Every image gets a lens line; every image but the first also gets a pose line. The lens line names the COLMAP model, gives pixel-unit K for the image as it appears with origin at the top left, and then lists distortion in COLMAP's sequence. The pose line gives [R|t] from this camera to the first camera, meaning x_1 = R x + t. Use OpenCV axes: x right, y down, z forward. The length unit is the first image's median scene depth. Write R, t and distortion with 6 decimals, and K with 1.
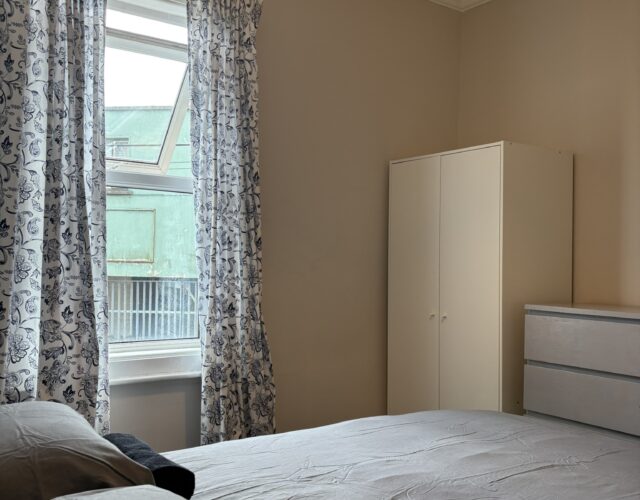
lens RADIAL K [[637.5, 0, 322.1], [0, 637.5, 249.1], [0, 0, 1]] dist [0.039187, -0.067365]
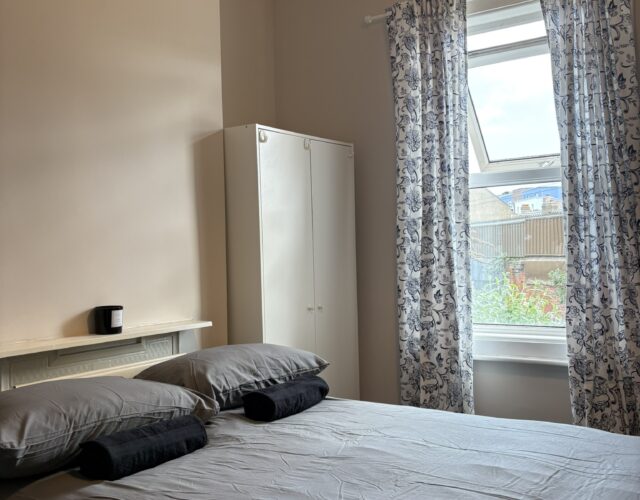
lens RADIAL K [[637.5, 0, 322.1], [0, 637.5, 249.1], [0, 0, 1]] dist [0.039187, -0.067365]
pose [[0.380155, -0.030461, -0.924421, 0.673209], [0.049087, 0.998713, -0.012723, 0.014130], [0.923619, -0.040541, 0.381161, 0.315950]]
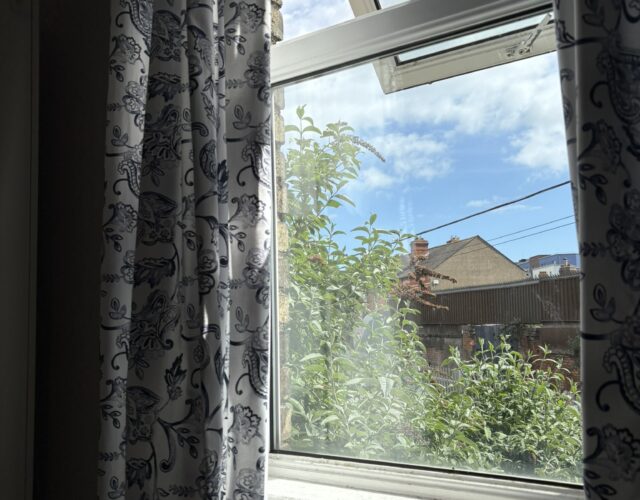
lens RADIAL K [[637.5, 0, 322.1], [0, 637.5, 249.1], [0, 0, 1]] dist [0.039187, -0.067365]
pose [[0.355735, -0.128263, -0.925744, 0.008422], [0.045748, 0.991740, -0.119827, 0.075419], [0.933467, 0.000275, 0.358664, 0.940645]]
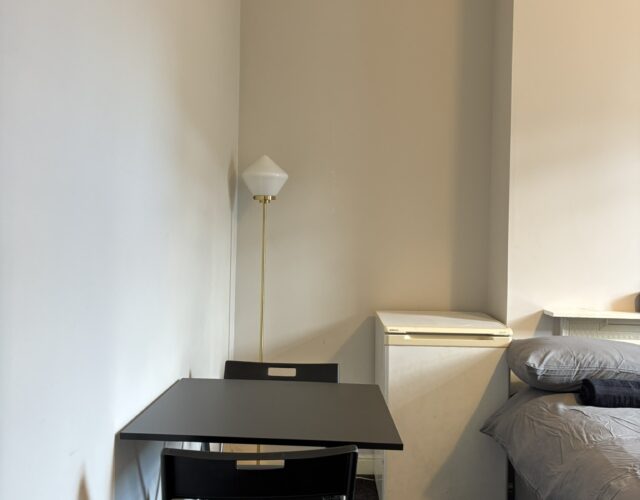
lens RADIAL K [[637.5, 0, 322.1], [0, 637.5, 249.1], [0, 0, 1]] dist [0.039187, -0.067365]
pose [[-0.576968, -0.018589, -0.816555, 0.975517], [-0.015404, 0.999811, -0.011876, 0.016408], [0.816622, 0.005726, -0.577145, 0.562421]]
